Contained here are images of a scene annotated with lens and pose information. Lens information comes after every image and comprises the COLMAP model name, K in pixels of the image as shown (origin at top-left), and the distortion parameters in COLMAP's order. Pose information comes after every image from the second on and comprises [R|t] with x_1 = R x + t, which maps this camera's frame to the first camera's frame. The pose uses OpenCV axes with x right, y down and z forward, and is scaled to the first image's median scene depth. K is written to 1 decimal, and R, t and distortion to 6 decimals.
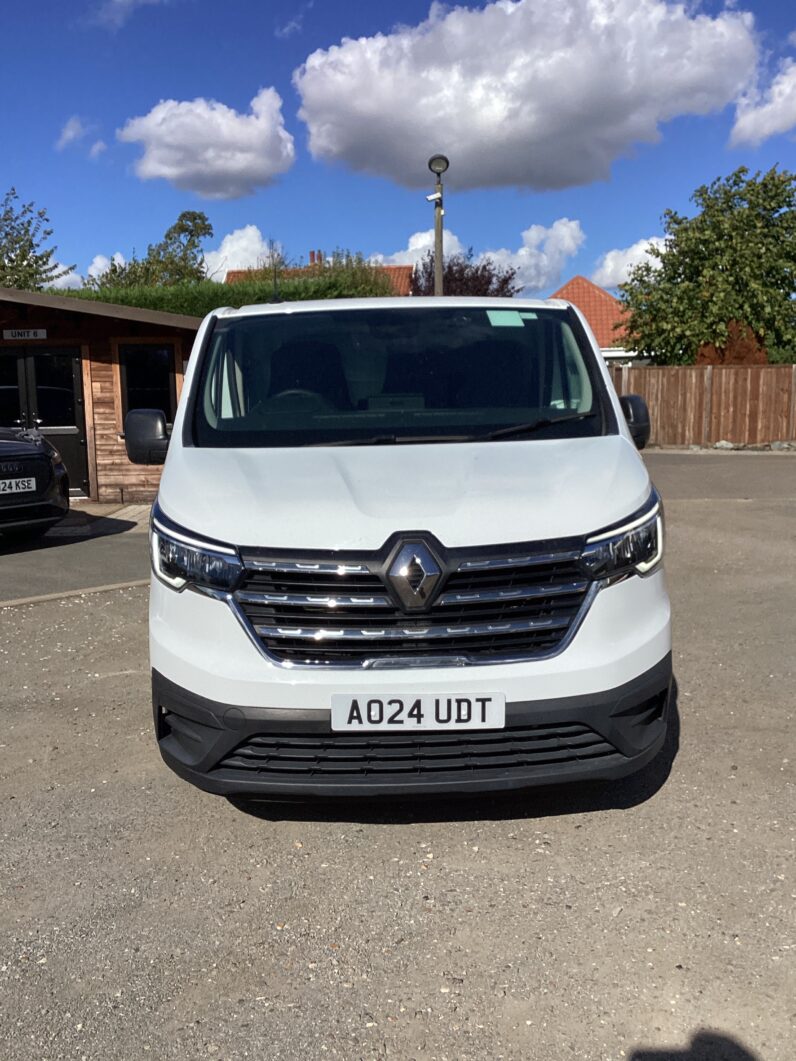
lens RADIAL K [[1039.9, 0, 391.6], [0, 1039.9, 524.9], [0, 0, 1]] dist [0.133347, -0.257558]
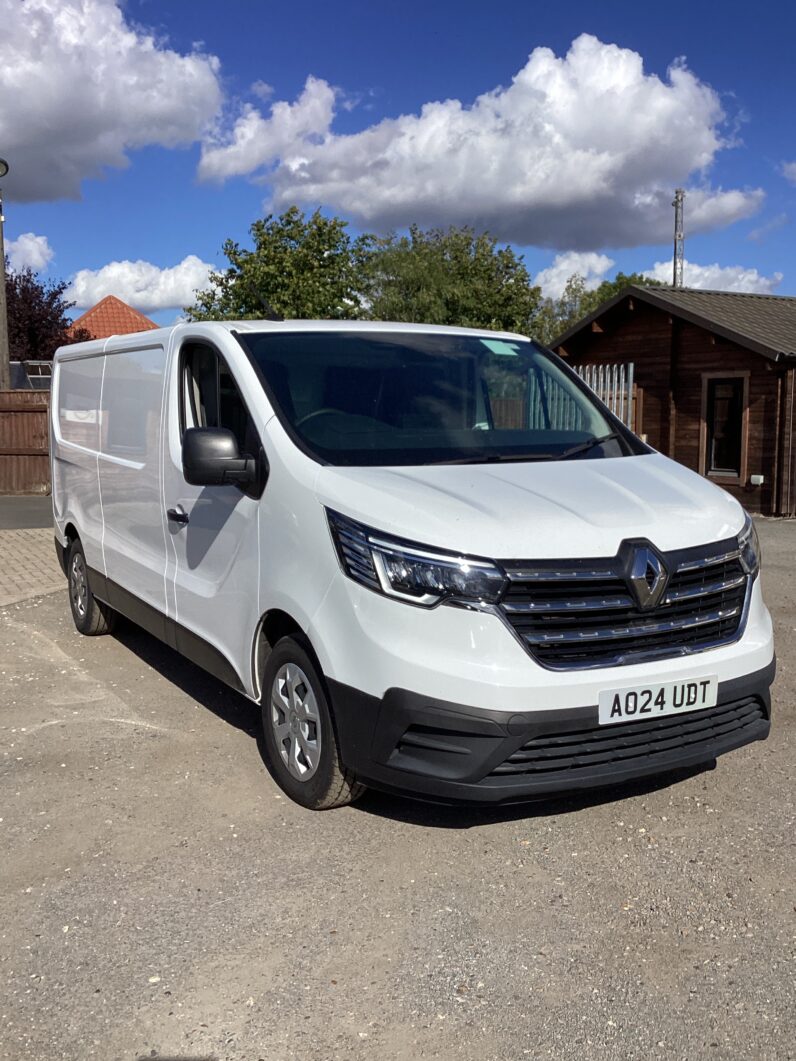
lens RADIAL K [[1039.9, 0, 391.6], [0, 1039.9, 524.9], [0, 0, 1]] dist [0.133347, -0.257558]
pose [[0.883981, -0.034089, 0.466278, -0.652228], [0.044112, 0.998970, -0.010596, -0.007031], [-0.465436, 0.029935, 0.884575, 0.118176]]
